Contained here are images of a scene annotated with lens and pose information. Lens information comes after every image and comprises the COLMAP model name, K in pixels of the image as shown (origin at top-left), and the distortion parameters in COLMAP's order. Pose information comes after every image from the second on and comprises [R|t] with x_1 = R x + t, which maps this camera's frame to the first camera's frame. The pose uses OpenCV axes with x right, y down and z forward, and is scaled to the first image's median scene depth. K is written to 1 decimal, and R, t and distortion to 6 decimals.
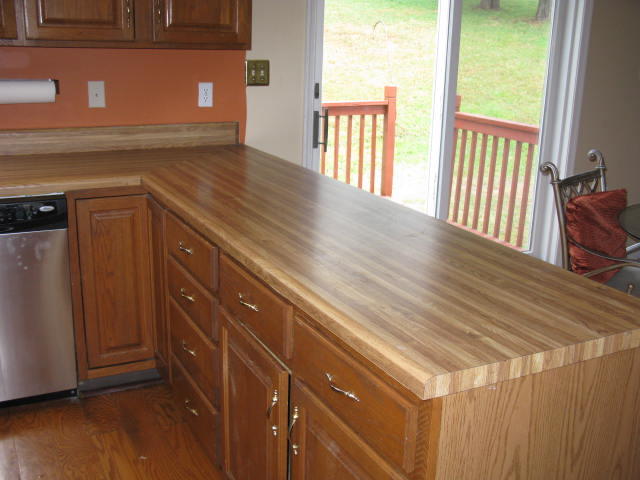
lens RADIAL K [[749.6, 0, 322.4], [0, 749.6, 238.8], [0, 0, 1]] dist [-0.063444, 0.000000]
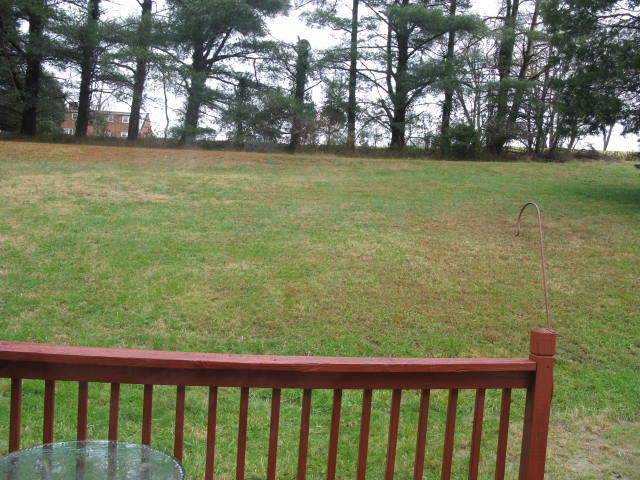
lens RADIAL K [[656.5, 0, 319.6], [0, 656.5, 239.1], [0, 0, 1]] dist [-0.101187, 0.000000]
pose [[0.954426, 0.038276, -0.295982, 0.035241], [-0.108002, 0.968823, -0.222976, -0.072410], [0.278220, 0.244780, 0.928804, 0.254372]]
